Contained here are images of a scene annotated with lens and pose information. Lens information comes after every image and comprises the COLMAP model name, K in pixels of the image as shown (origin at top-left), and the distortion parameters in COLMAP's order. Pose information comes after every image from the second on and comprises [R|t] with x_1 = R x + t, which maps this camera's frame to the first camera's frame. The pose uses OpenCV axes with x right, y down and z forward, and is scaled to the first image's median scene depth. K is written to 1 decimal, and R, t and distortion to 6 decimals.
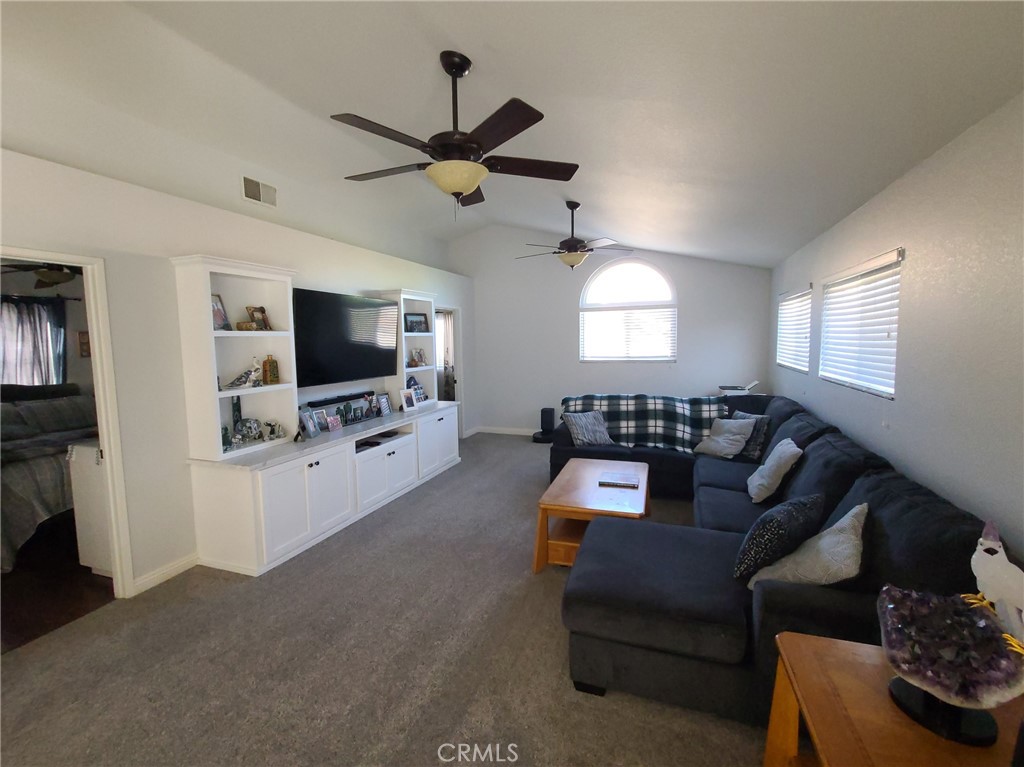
lens RADIAL K [[457.9, 0, 515.3], [0, 457.9, 379.0], [0, 0, 1]] dist [-0.003898, 0.000020]
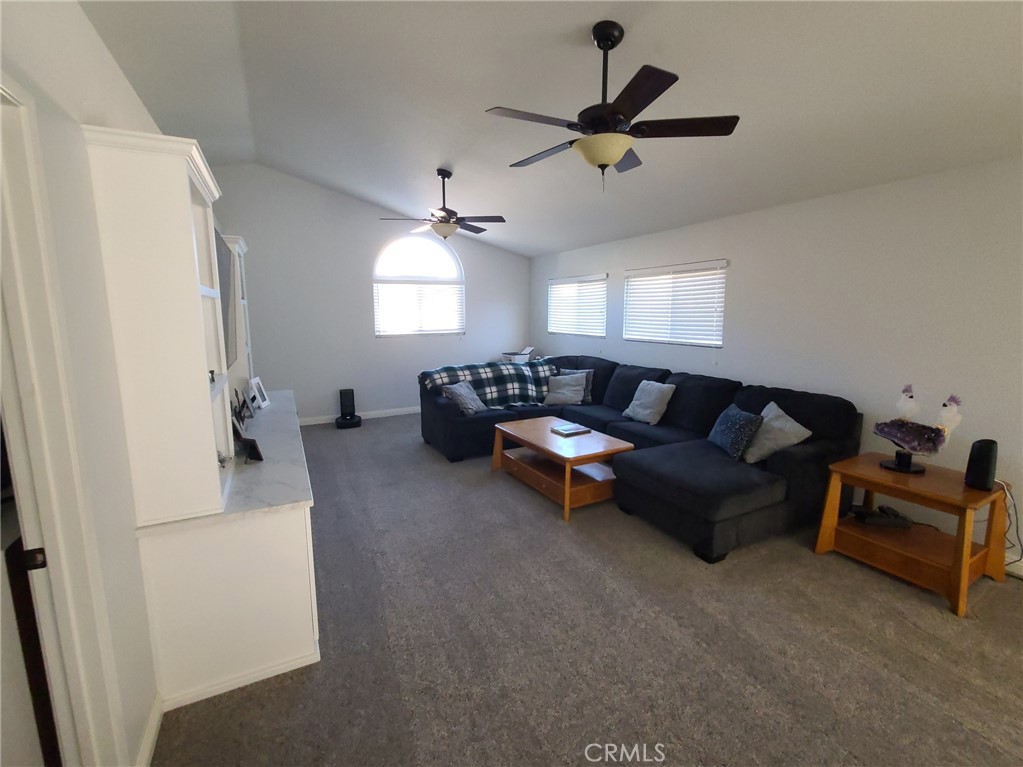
lens RADIAL K [[457.9, 0, 512.8], [0, 457.9, 378.8], [0, 0, 1]] dist [0.000586, 0.000153]
pose [[0.679352, -0.096327, 0.727463, -0.536278], [0.059041, 0.995308, 0.076658, -0.009369], [-0.731434, -0.009127, 0.681852, 0.217666]]
